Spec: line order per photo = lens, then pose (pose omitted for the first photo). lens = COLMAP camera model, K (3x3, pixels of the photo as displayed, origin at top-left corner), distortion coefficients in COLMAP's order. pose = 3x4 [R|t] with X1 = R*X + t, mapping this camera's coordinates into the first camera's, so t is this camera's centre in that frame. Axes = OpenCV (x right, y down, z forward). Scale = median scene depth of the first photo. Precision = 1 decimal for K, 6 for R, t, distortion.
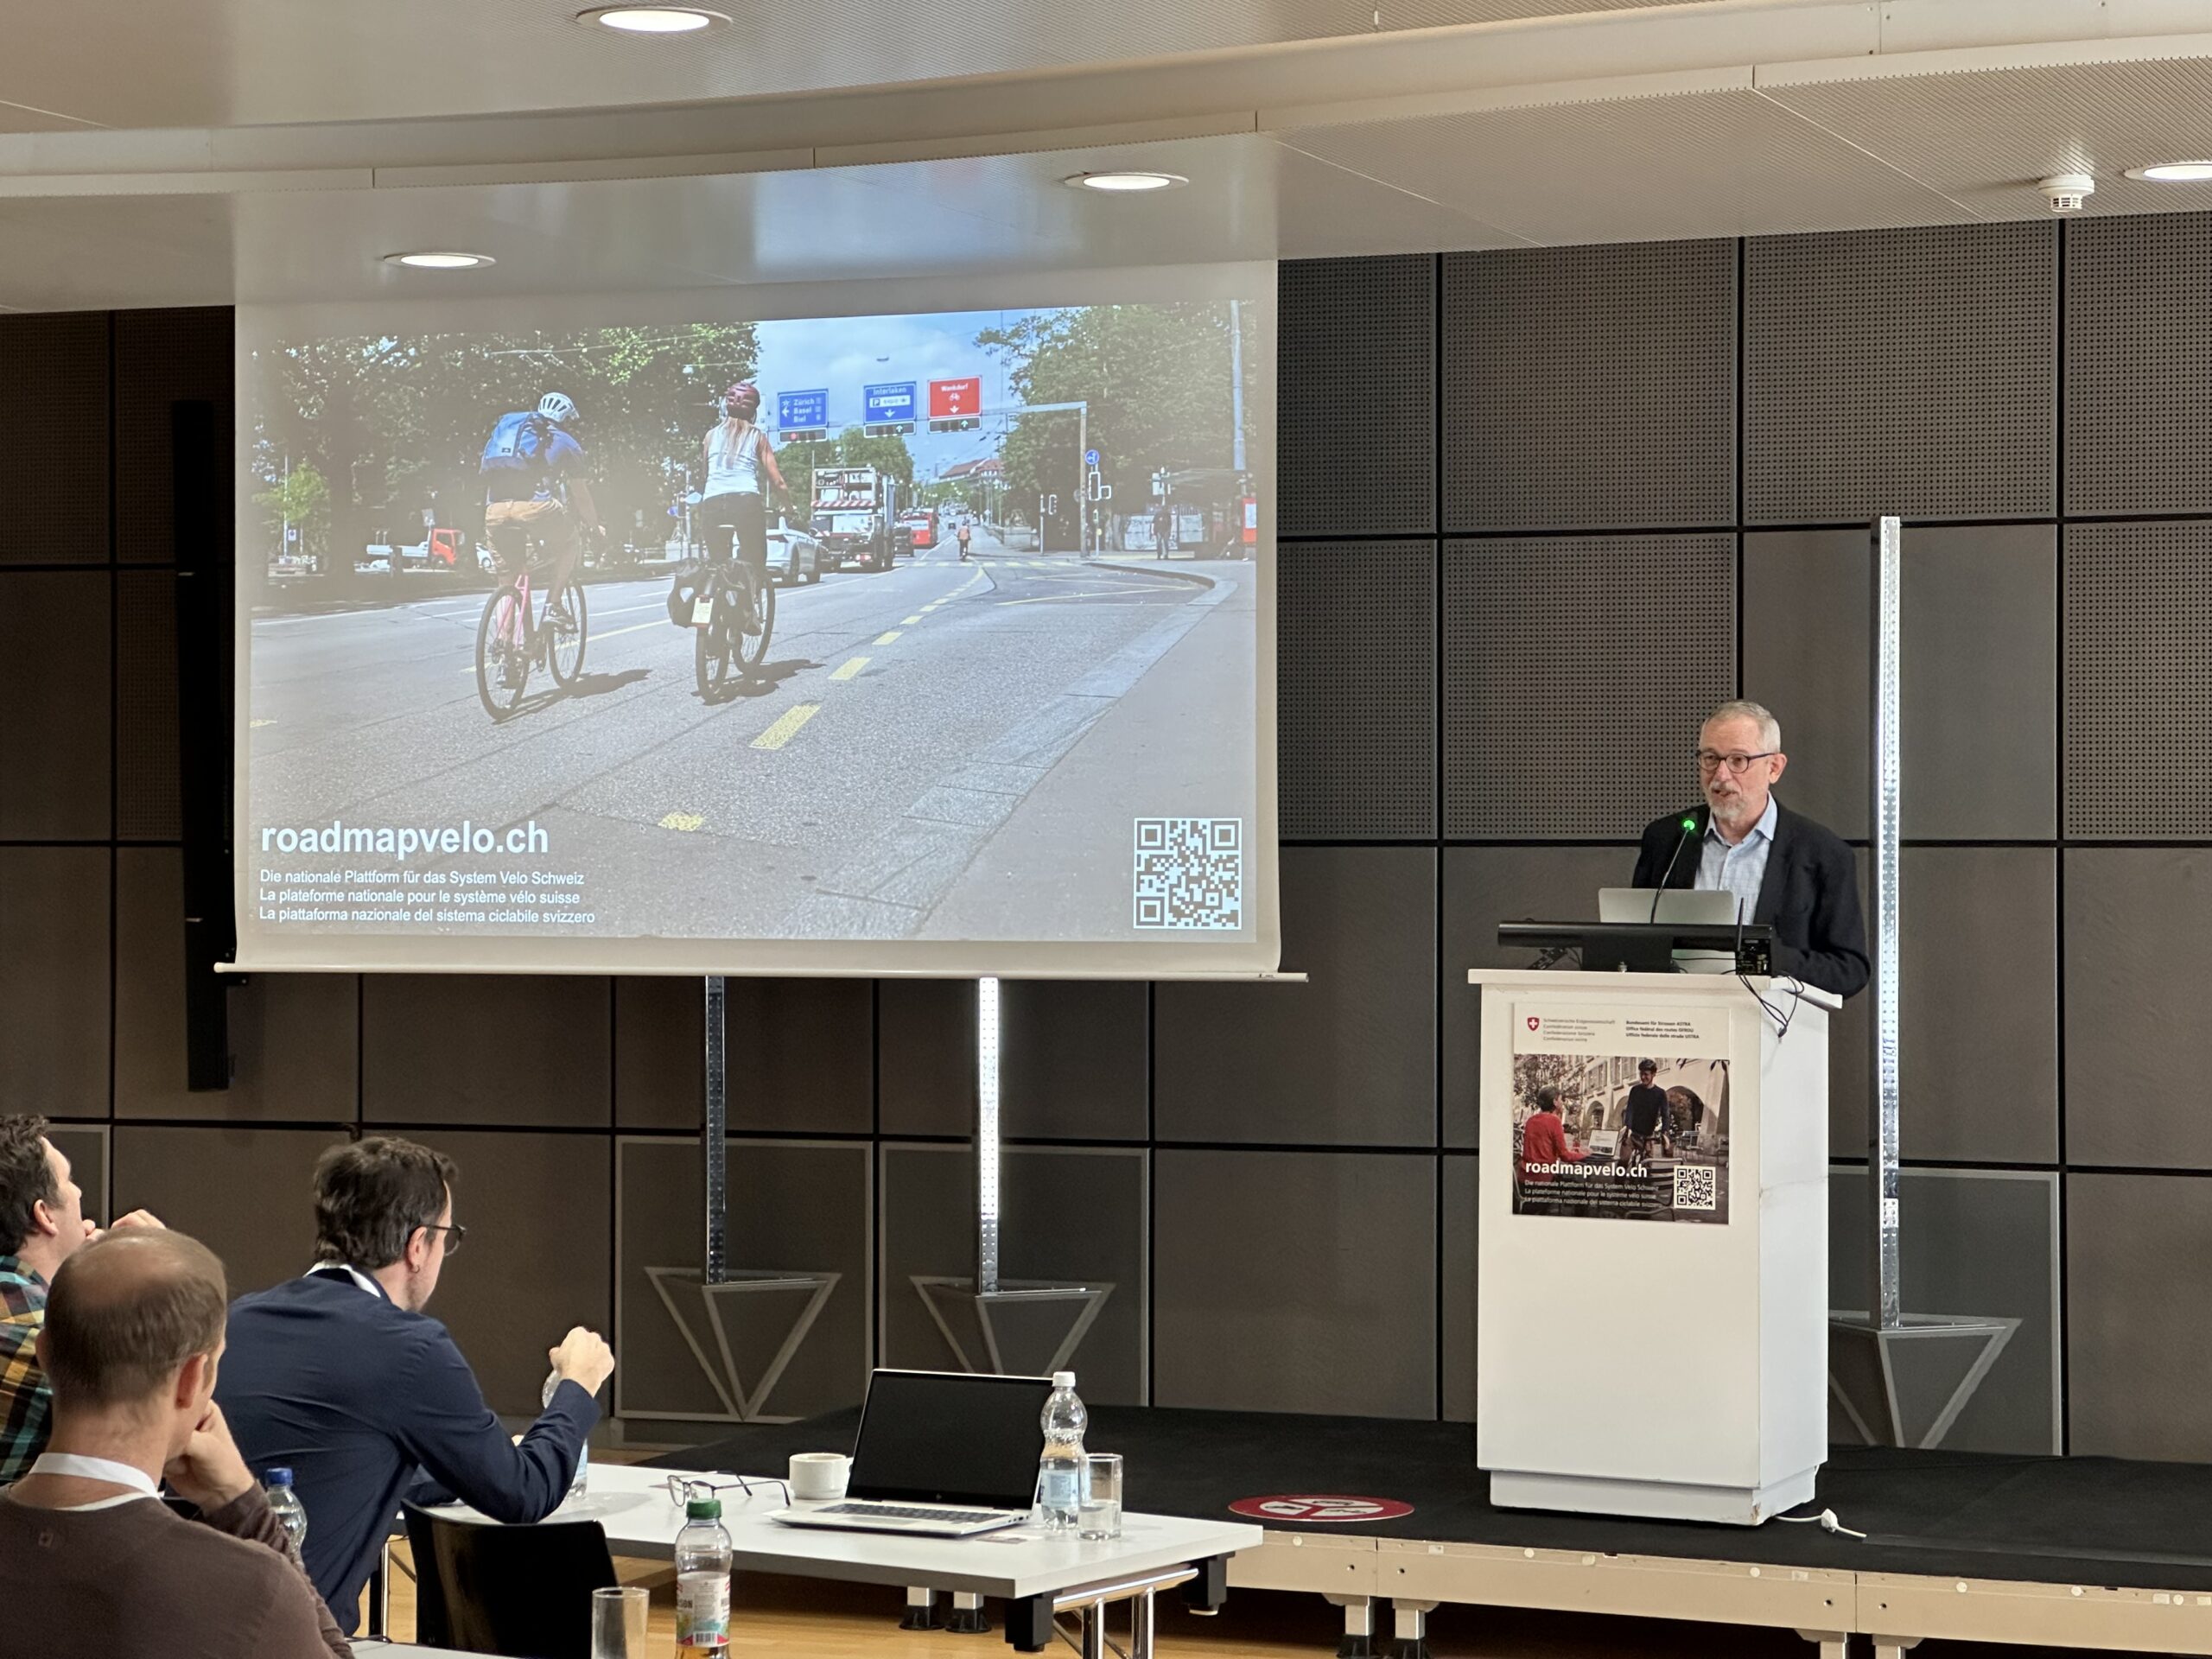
lens RADIAL K [[4943.5, 0, 1108.0], [0, 4943.5, 792.0], [0, 0, 1]] dist [-0.076594, 7.617548]
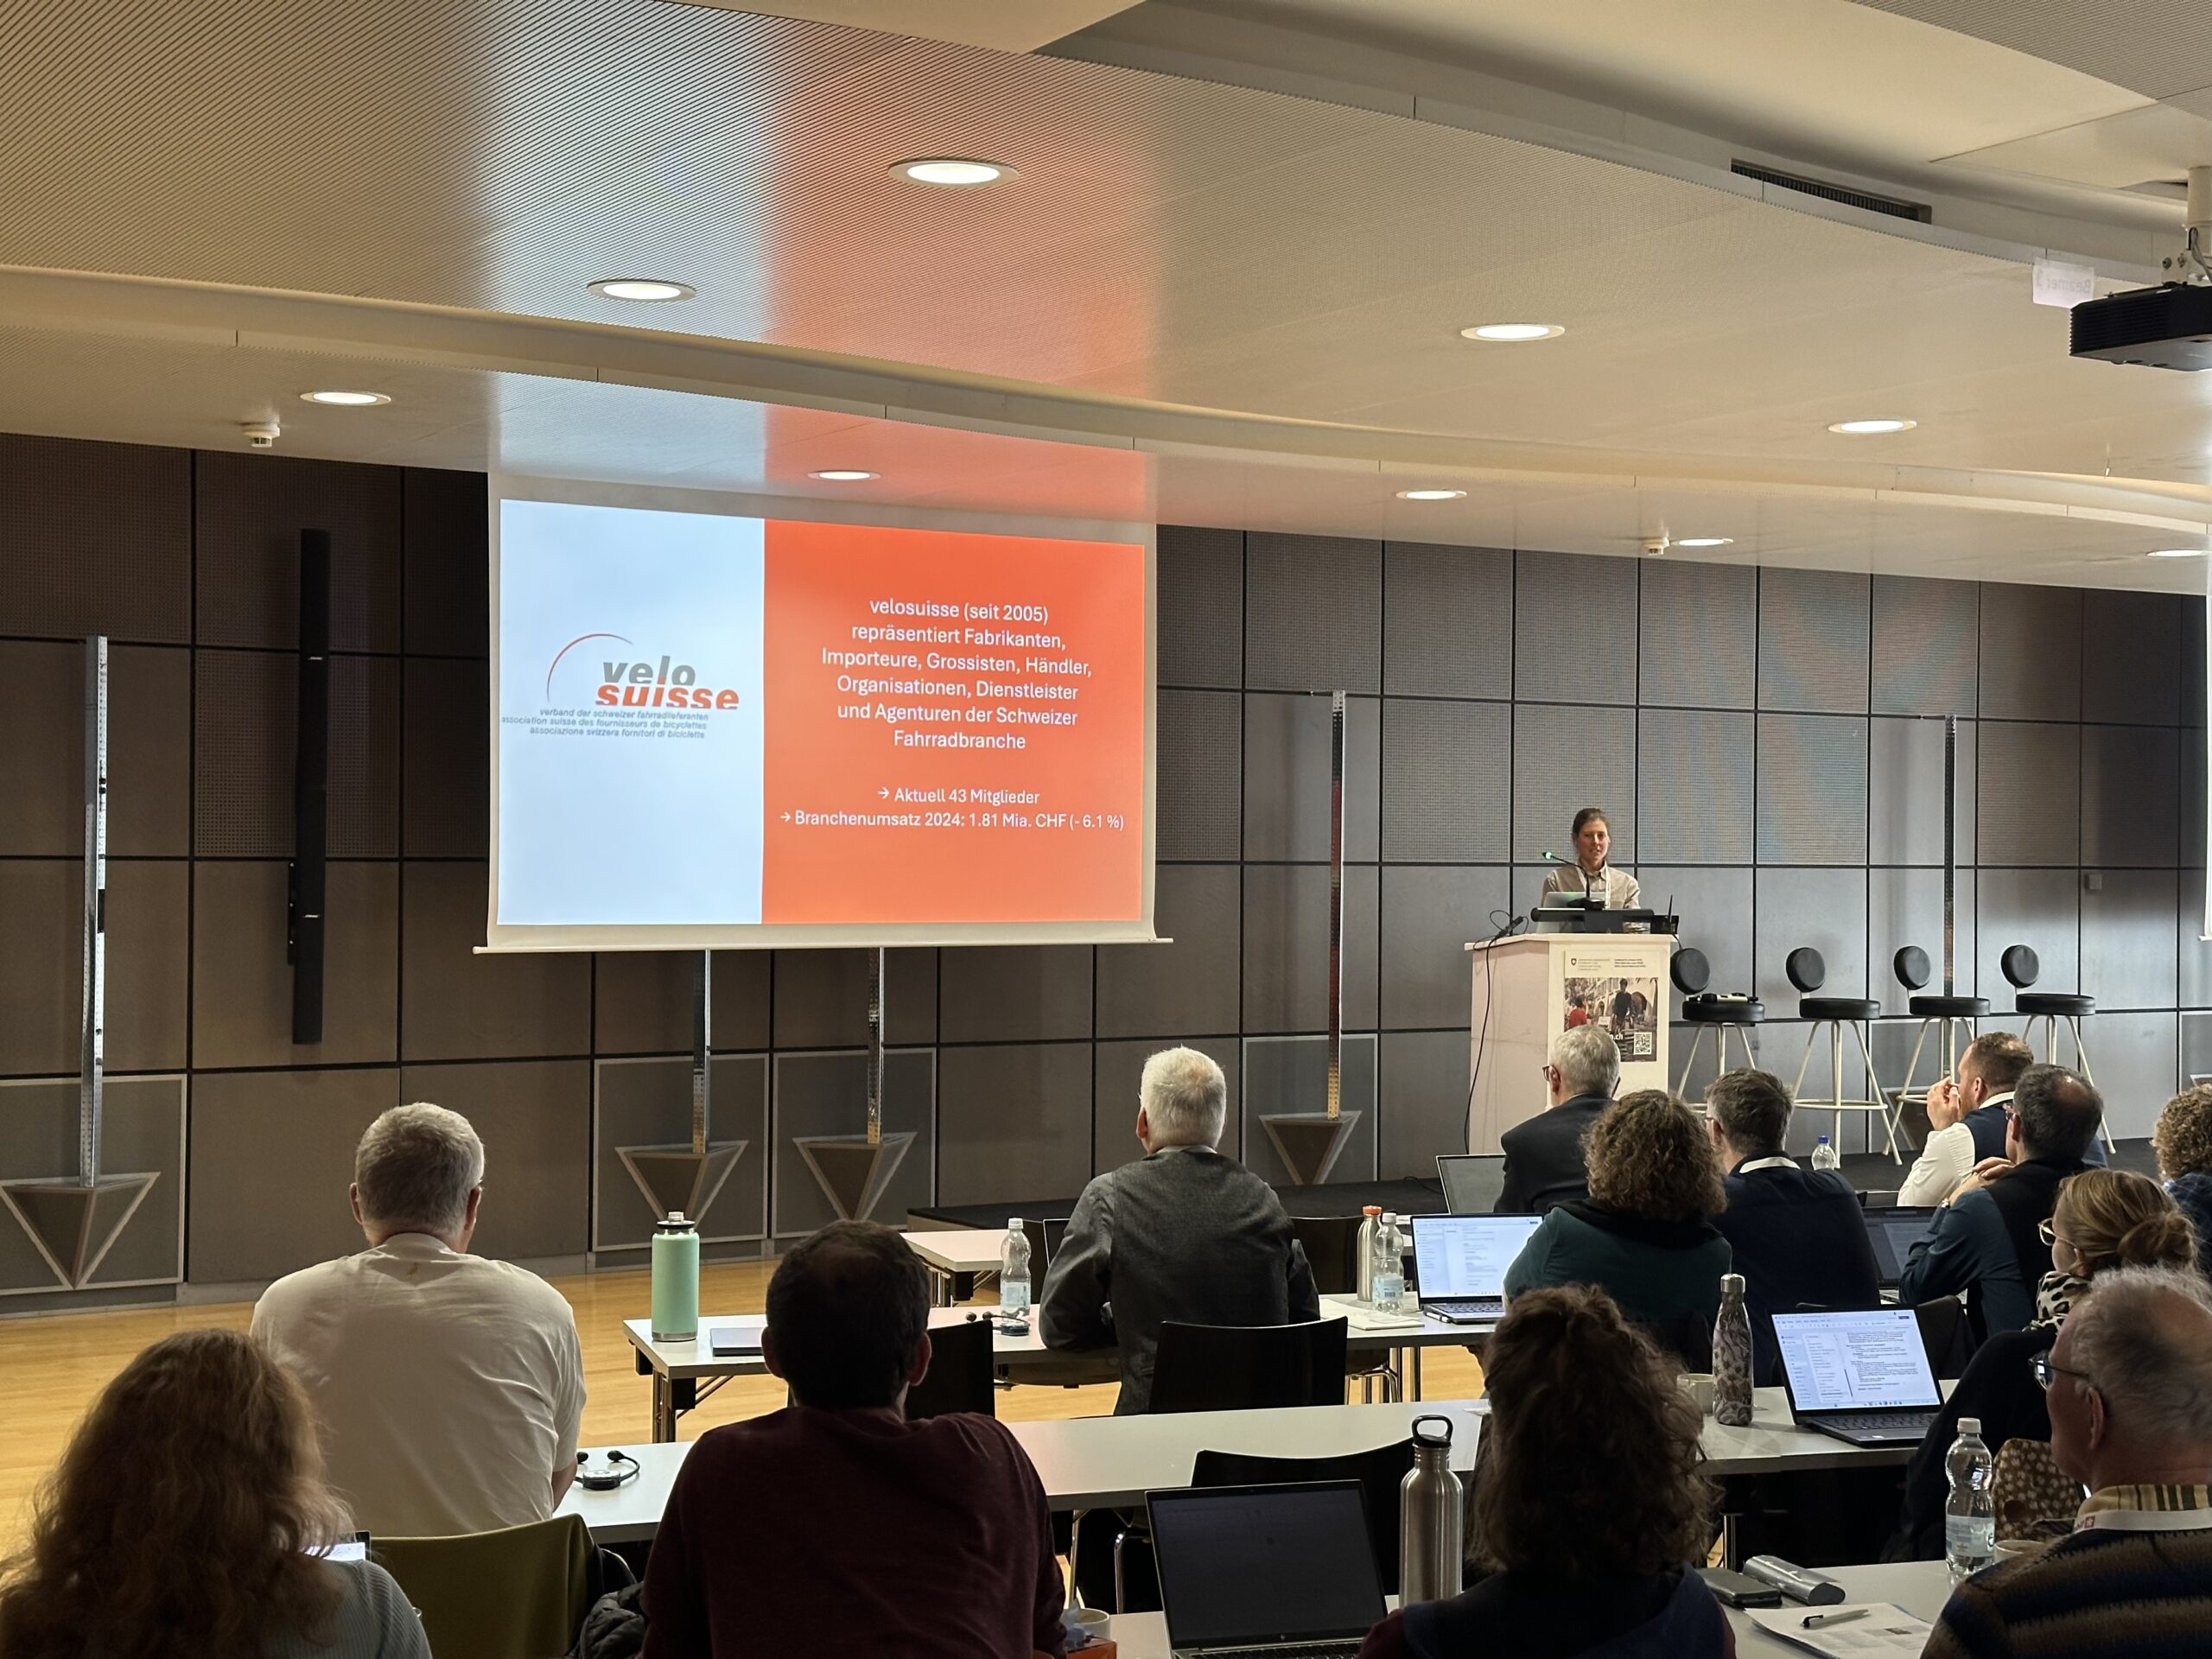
lens RADIAL K [[3043.1, 0, 1106.0], [0, 3043.1, 829.5], [0, 0, 1]] dist [0.202174, -0.000316]
pose [[0.604199, 0.010404, 0.796766, -0.958600], [-0.014734, 0.999890, -0.001883, 0.000990], [-0.796697, -0.010602, 0.604286, 0.433959]]
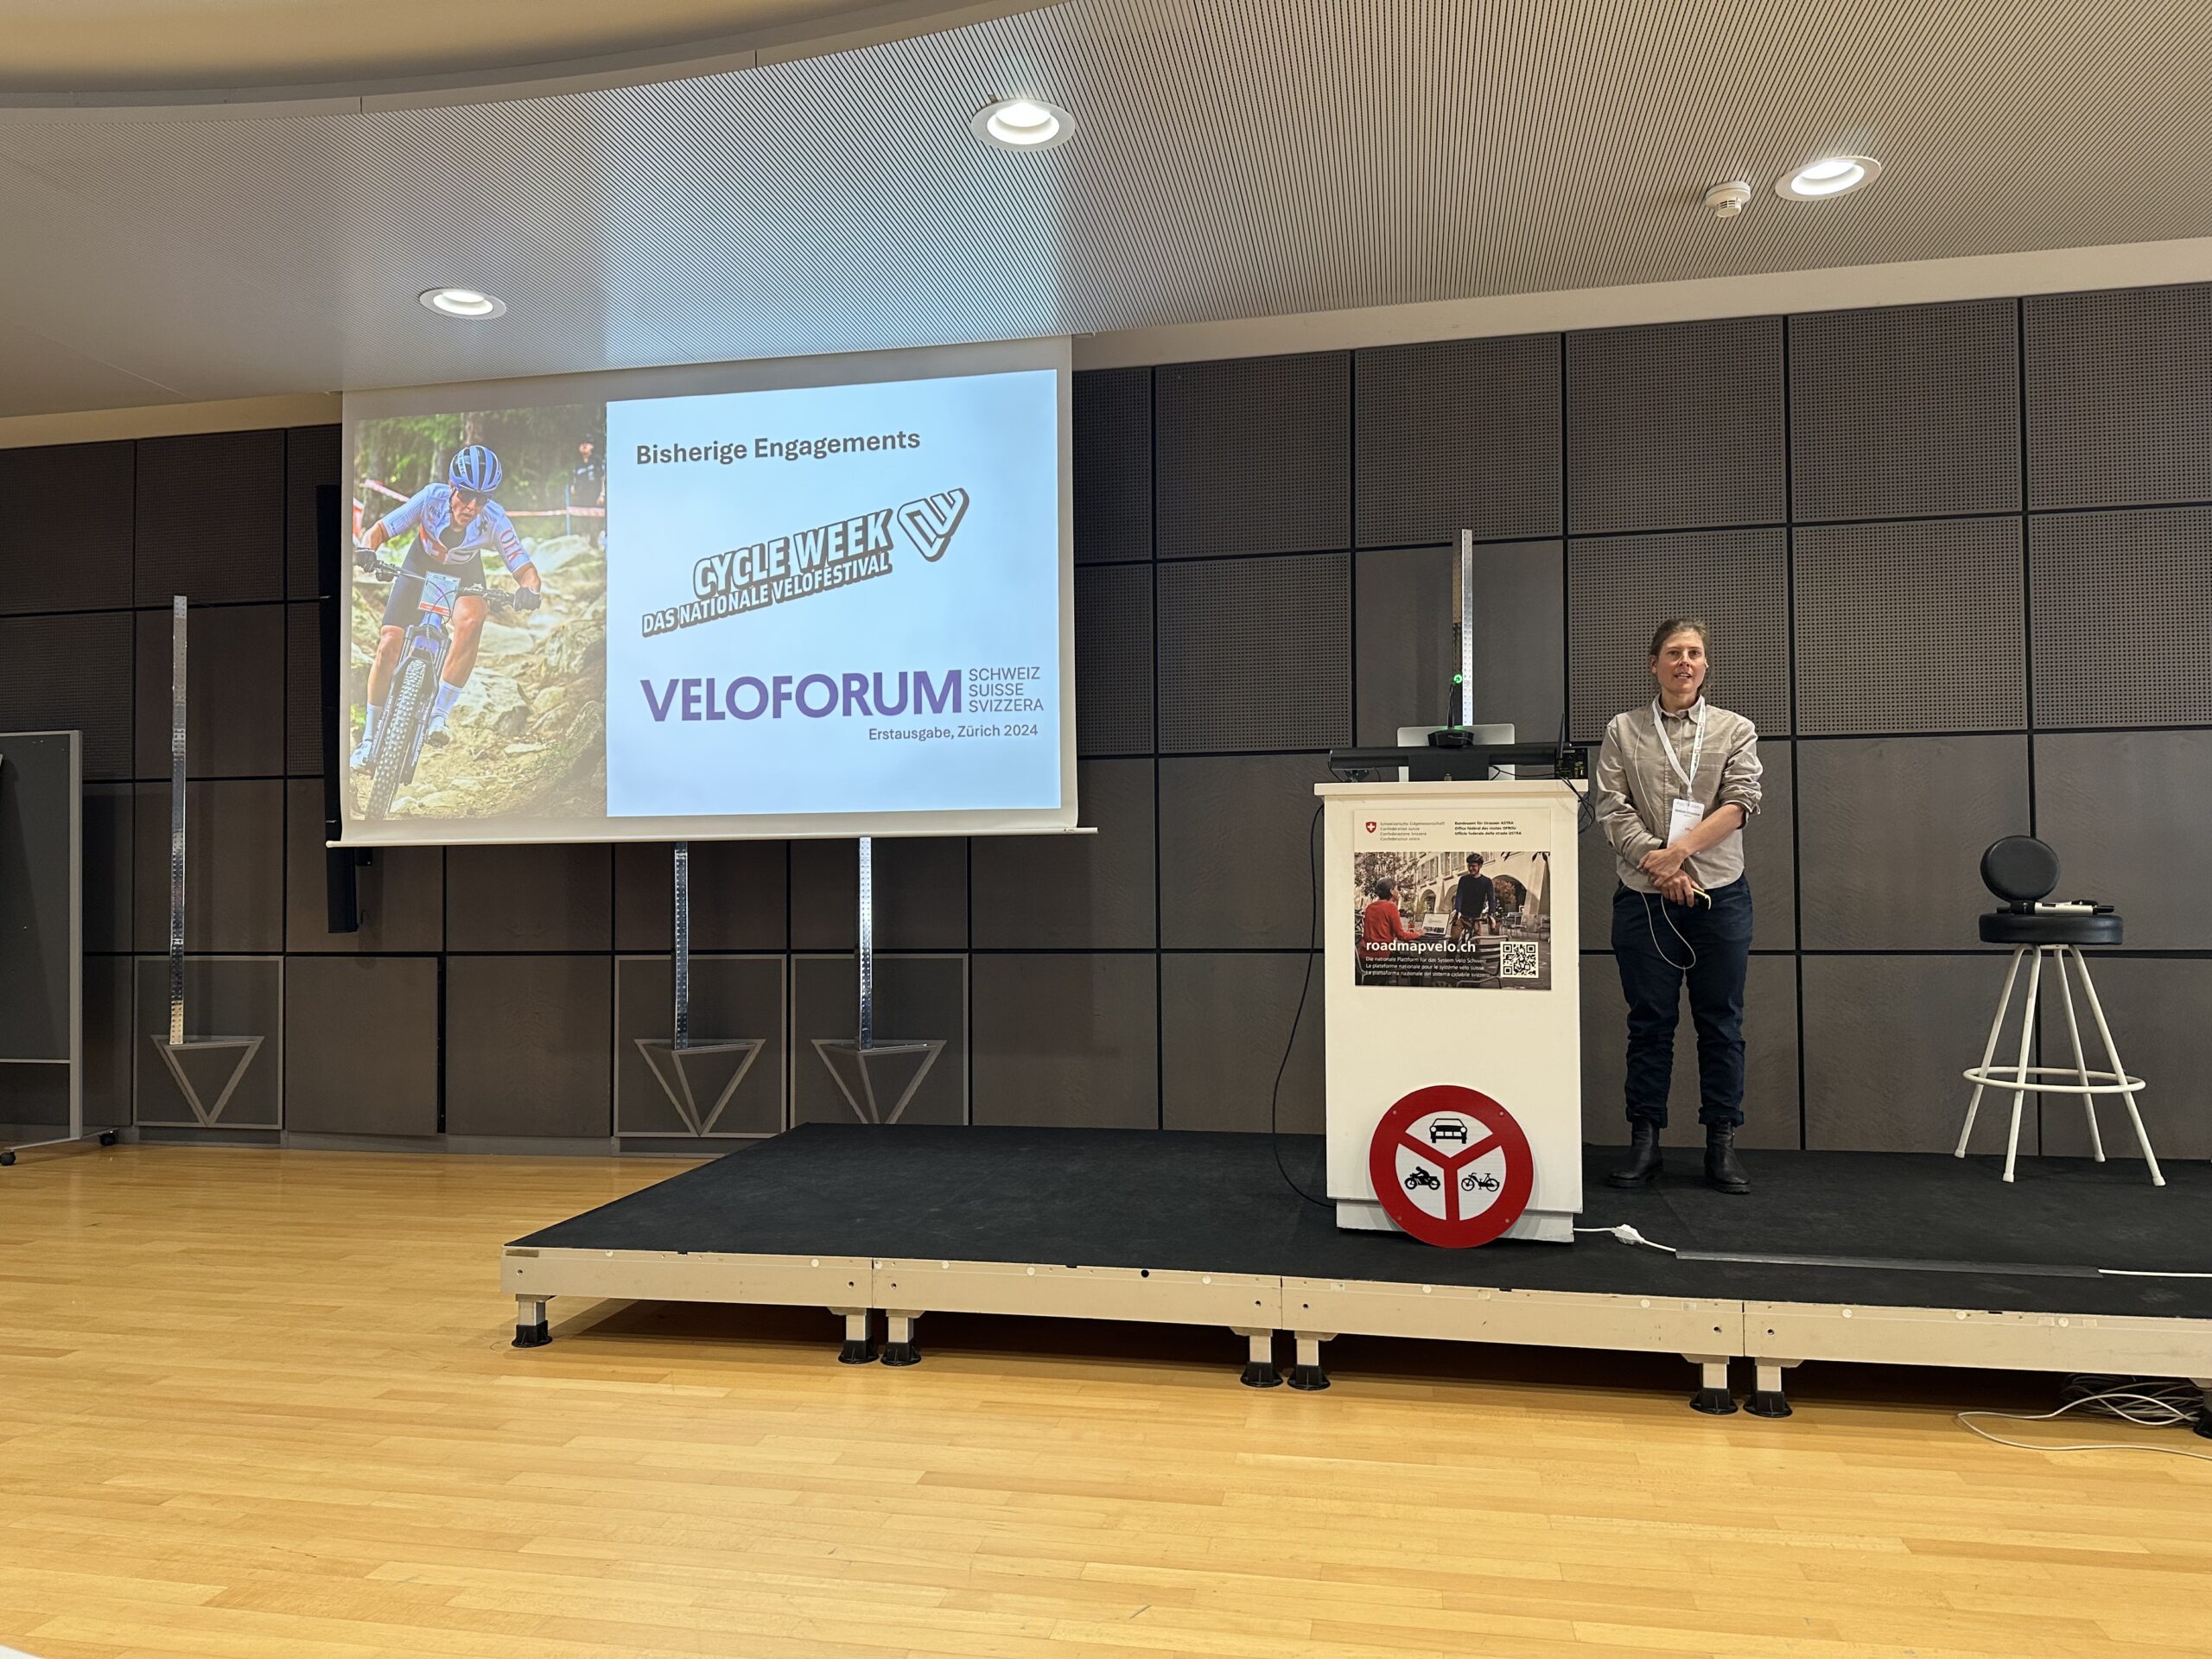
lens RADIAL K [[1533.2, 0, 1083.6], [0, 1533.2, 835.0], [0, 0, 1]] dist [0.214124, -0.408272]
pose [[0.985930, -0.004630, 0.167097, -0.046586], [0.008249, 0.999746, -0.020972, 0.056140], [-0.166958, 0.022056, 0.985717, 0.639026]]
